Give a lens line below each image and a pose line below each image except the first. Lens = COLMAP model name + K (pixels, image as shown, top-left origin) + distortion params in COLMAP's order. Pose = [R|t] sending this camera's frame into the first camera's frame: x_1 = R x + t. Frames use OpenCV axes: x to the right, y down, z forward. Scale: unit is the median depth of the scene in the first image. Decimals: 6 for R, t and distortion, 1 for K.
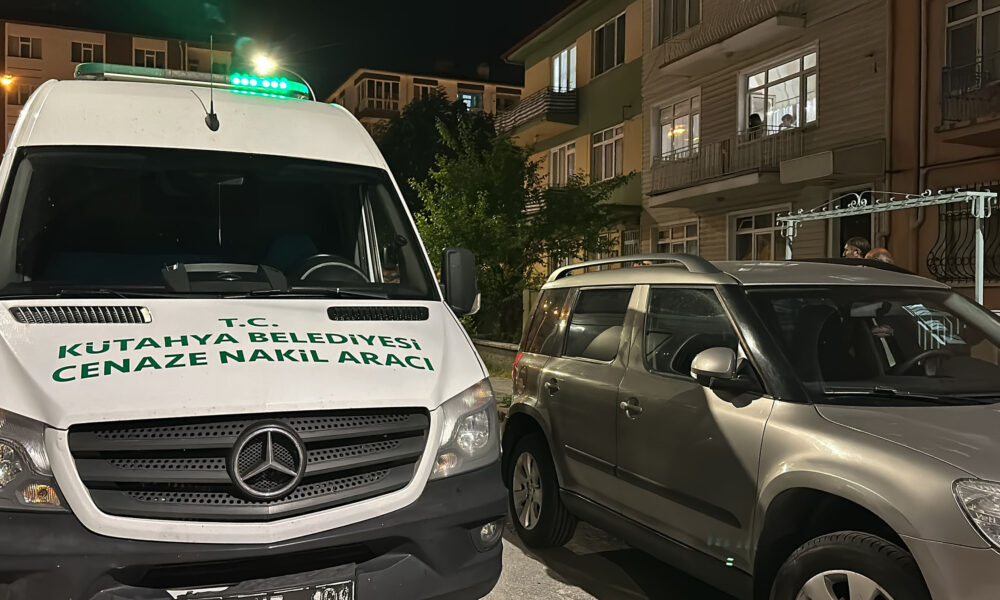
lens RADIAL K [[910.3, 0, 500.0], [0, 910.3, 300.0], [0, 0, 1]] dist [0.003275, -0.010013]
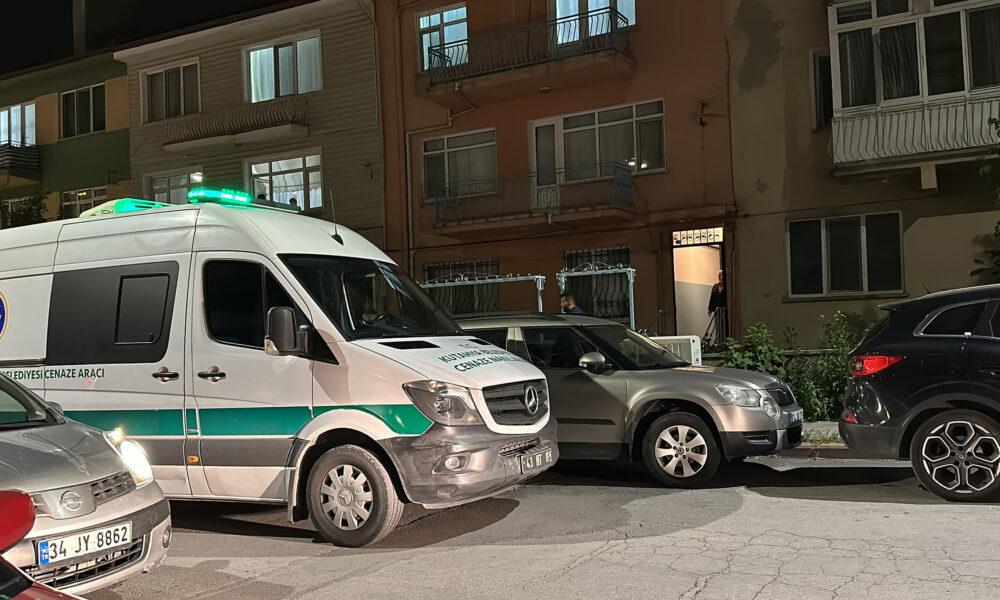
lens RADIAL K [[910.3, 0, 500.0], [0, 910.3, 300.0], [0, 0, 1]] dist [0.003275, -0.010013]
pose [[0.734946, 0.003642, 0.678116, -0.343805], [0.035857, 0.998378, -0.044224, 0.003292], [-0.677177, 0.056818, 0.733623, -0.124935]]
